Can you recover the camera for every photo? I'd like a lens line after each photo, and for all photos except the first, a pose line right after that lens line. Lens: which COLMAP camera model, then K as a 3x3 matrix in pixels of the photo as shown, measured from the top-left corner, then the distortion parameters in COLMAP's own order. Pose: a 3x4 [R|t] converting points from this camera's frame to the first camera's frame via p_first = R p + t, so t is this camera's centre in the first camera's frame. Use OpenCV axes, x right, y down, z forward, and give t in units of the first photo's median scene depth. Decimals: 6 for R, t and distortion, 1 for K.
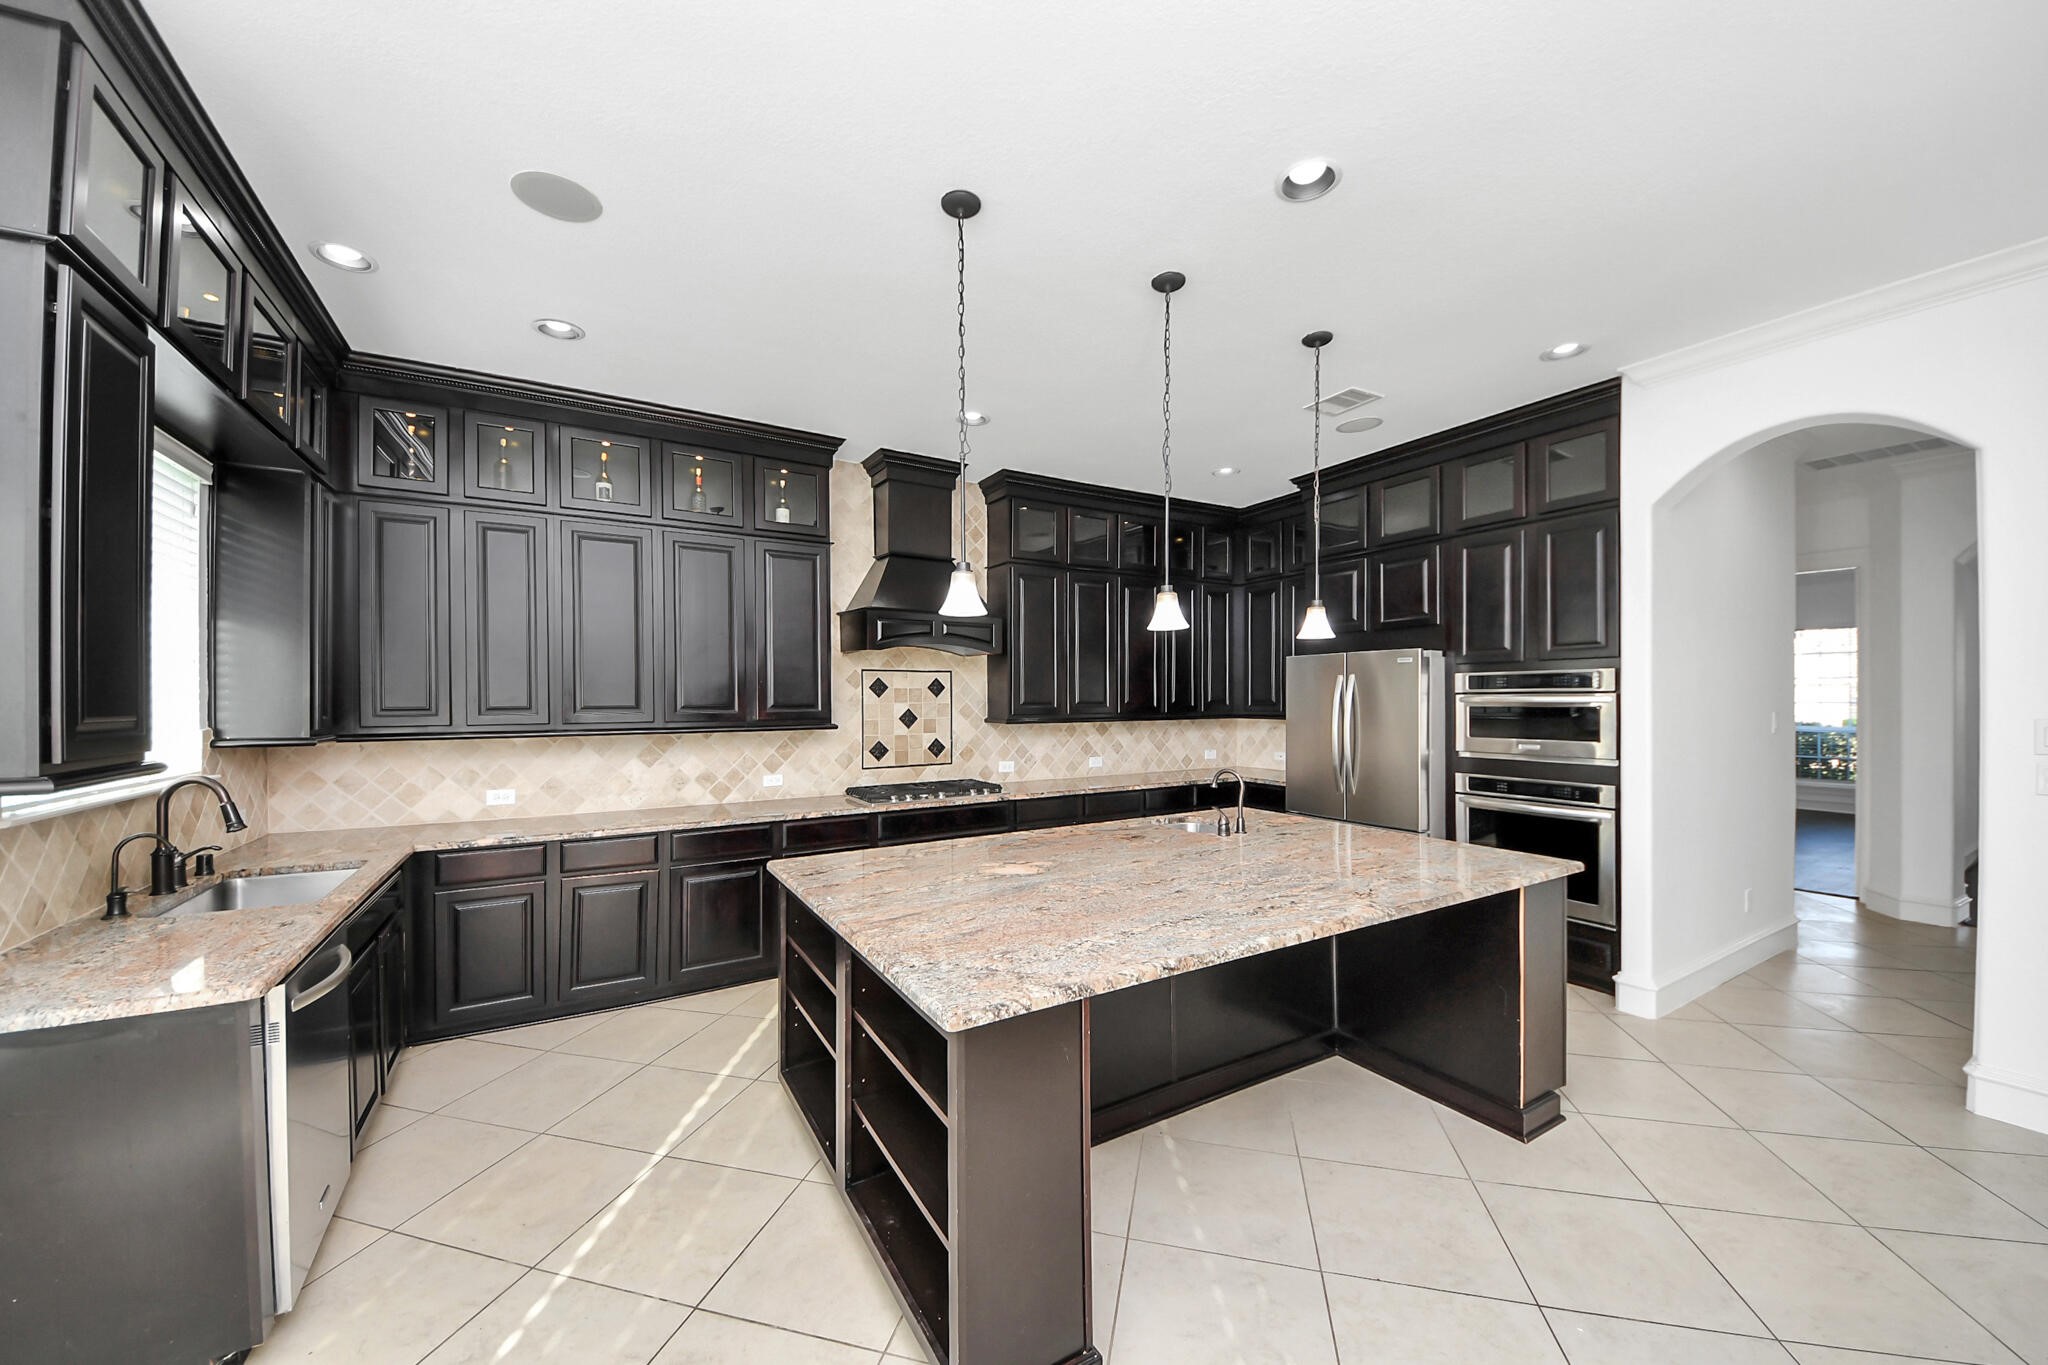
lens RADIAL K [[746.1, 0, 1020.1], [0, 746.1, 692.9], [0, 0, 1]] dist [-0.004082, -0.001338]
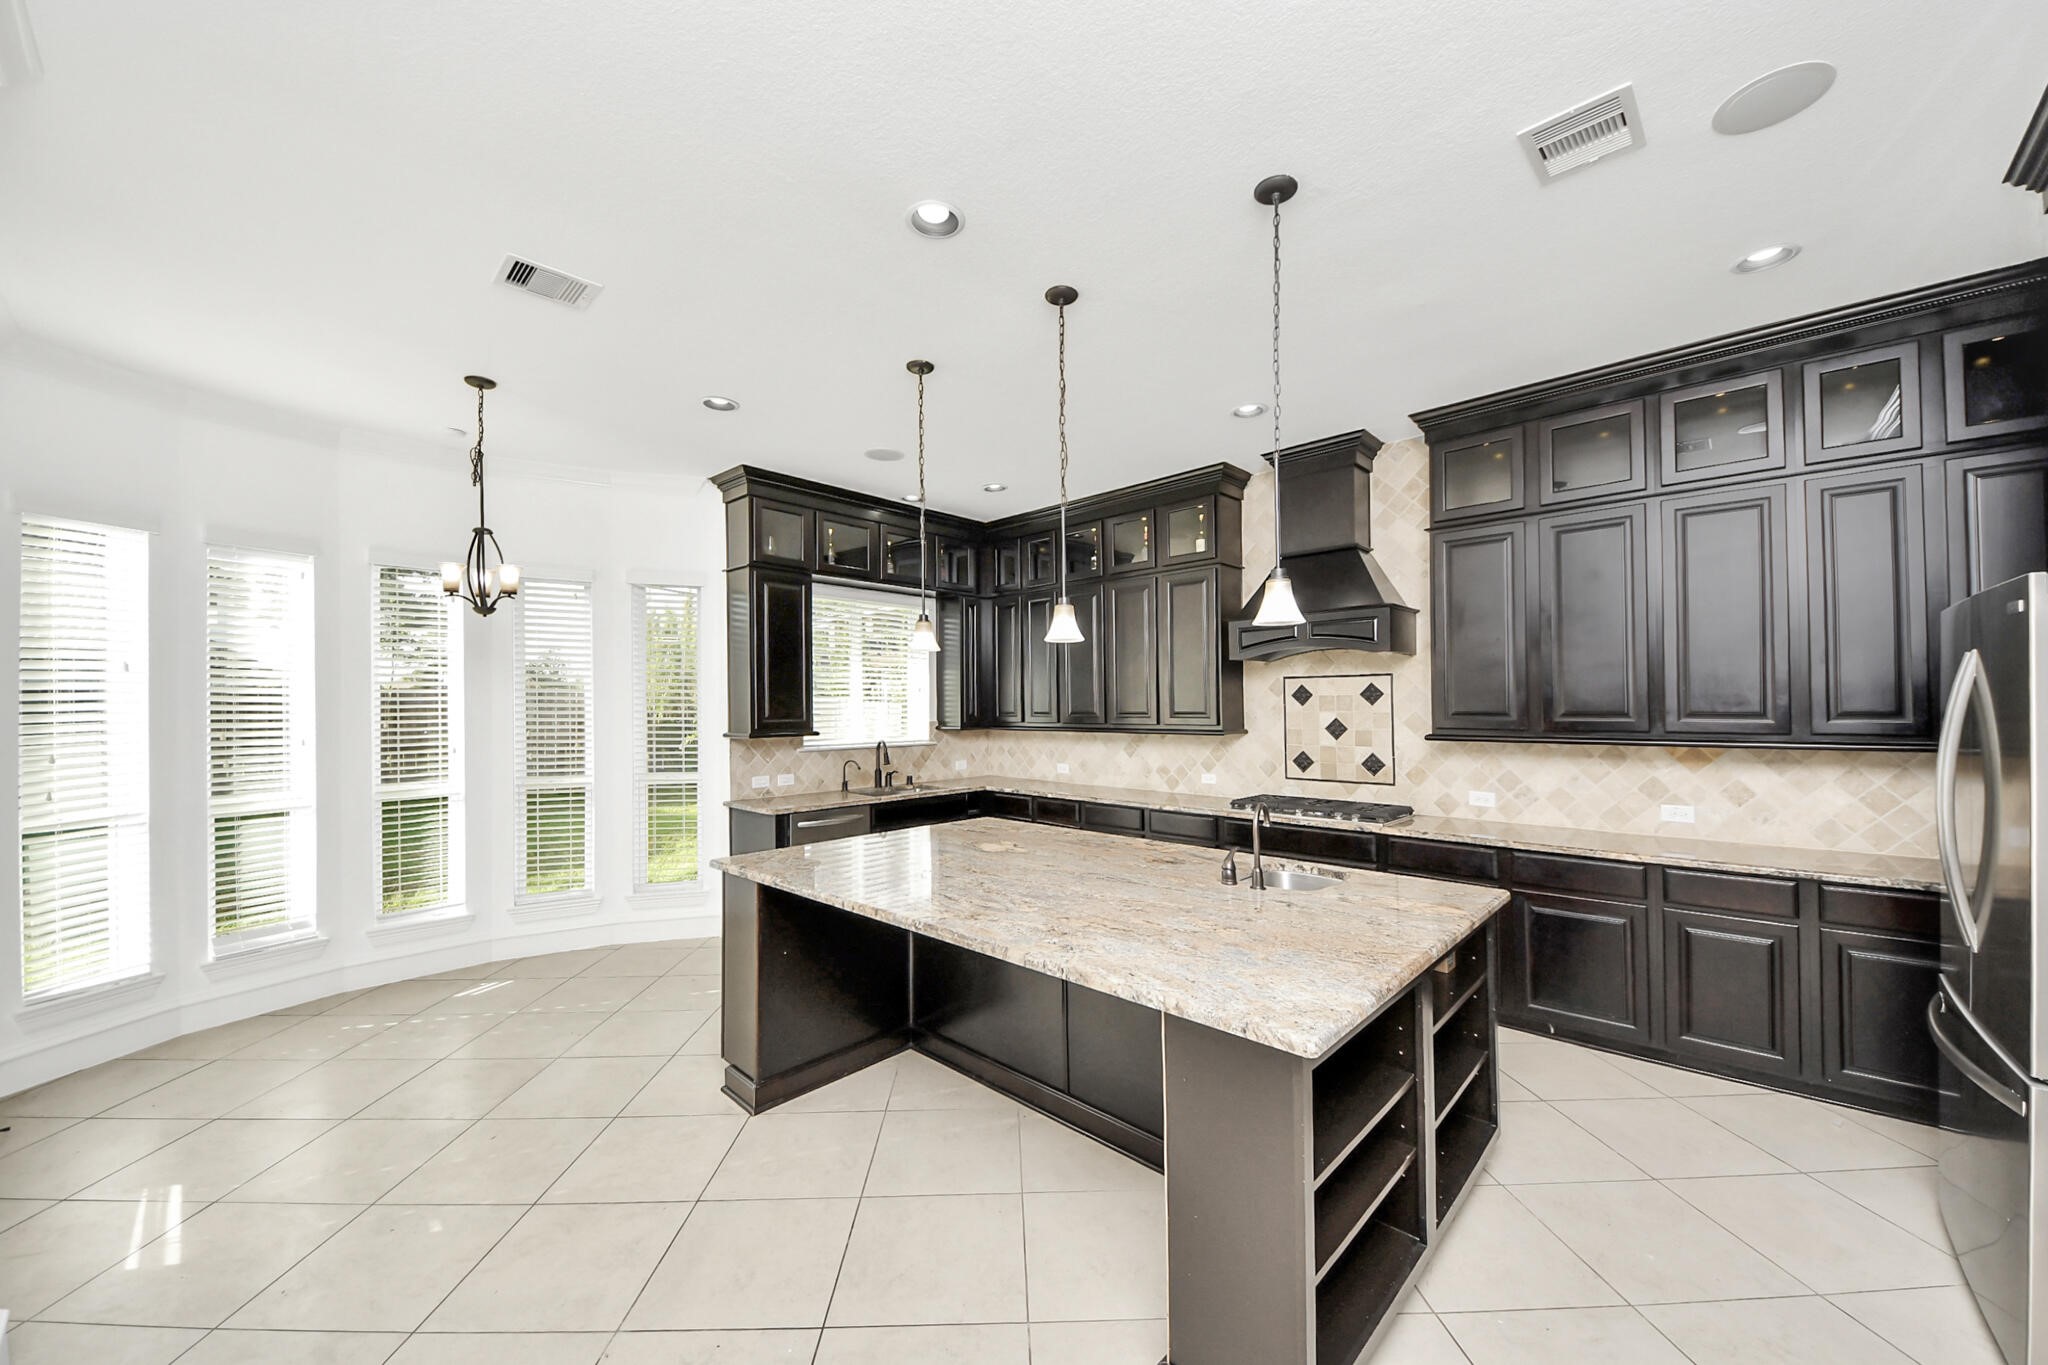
lens RADIAL K [[746.1, 0, 988.1], [0, 746.1, 695.4], [0, 0, 1]] dist [-0.004082, -0.001338]
pose [[0.244781, -0.011333, -0.969512, 0.647336], [0.006945, 0.999927, -0.009935, -0.001010], [0.969553, -0.004302, 0.244842, 0.368233]]
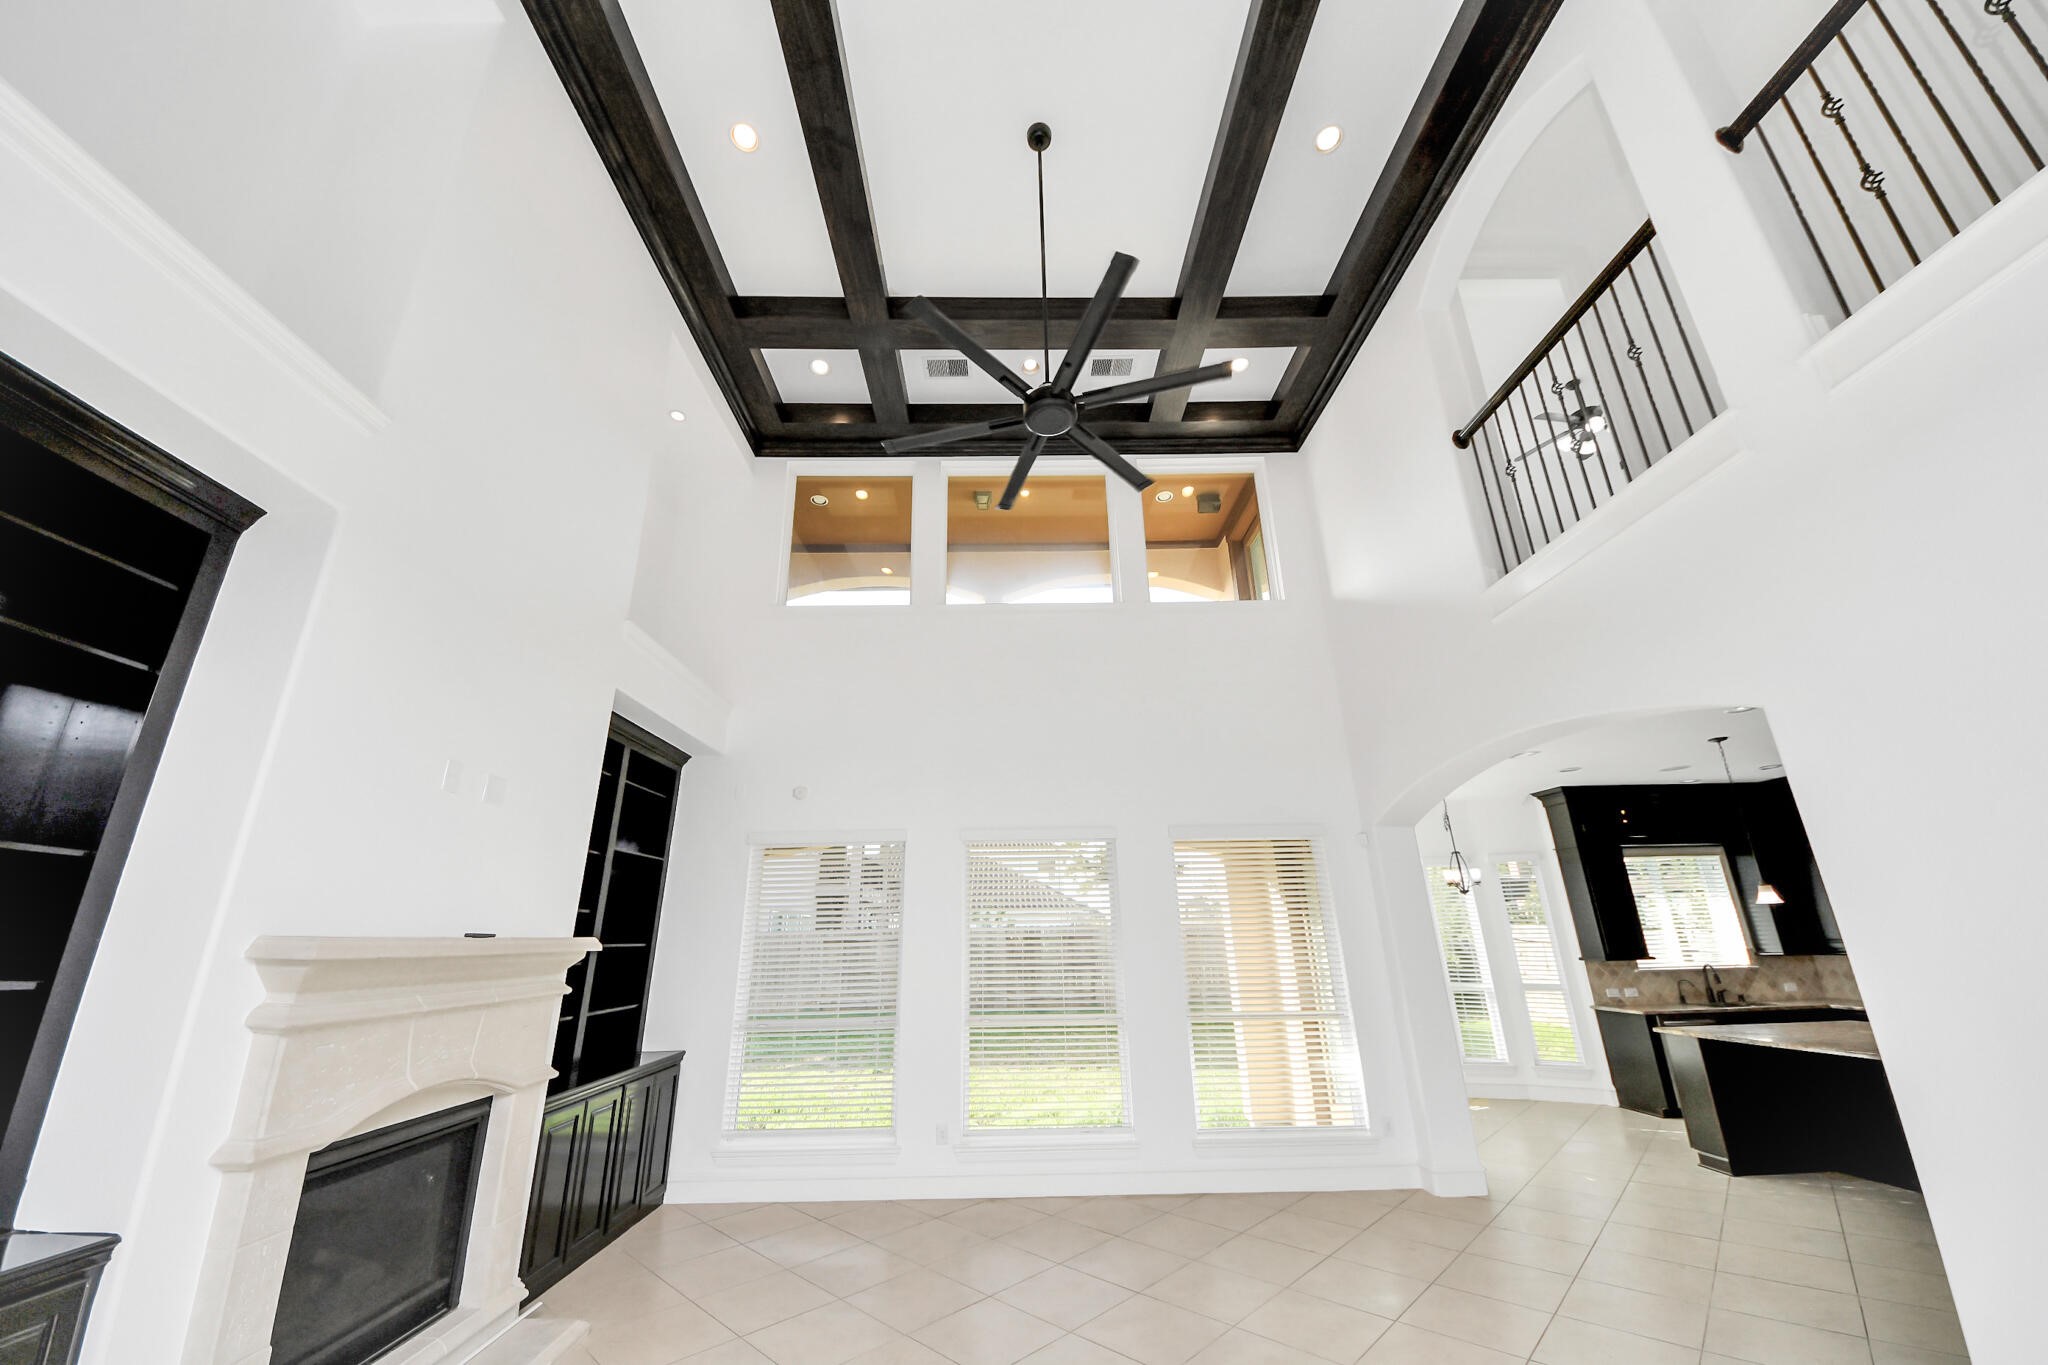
lens RADIAL K [[746.1, 0, 1017.2], [0, 746.1, 680.5], [0, 0, 1]] dist [-0.004082, -0.001338]
pose [[-0.489577, -0.269871, -0.829147, 1.440319], [0.021612, 0.946852, -0.320943, -0.030432], [0.871692, -0.175045, -0.457724, 0.106365]]
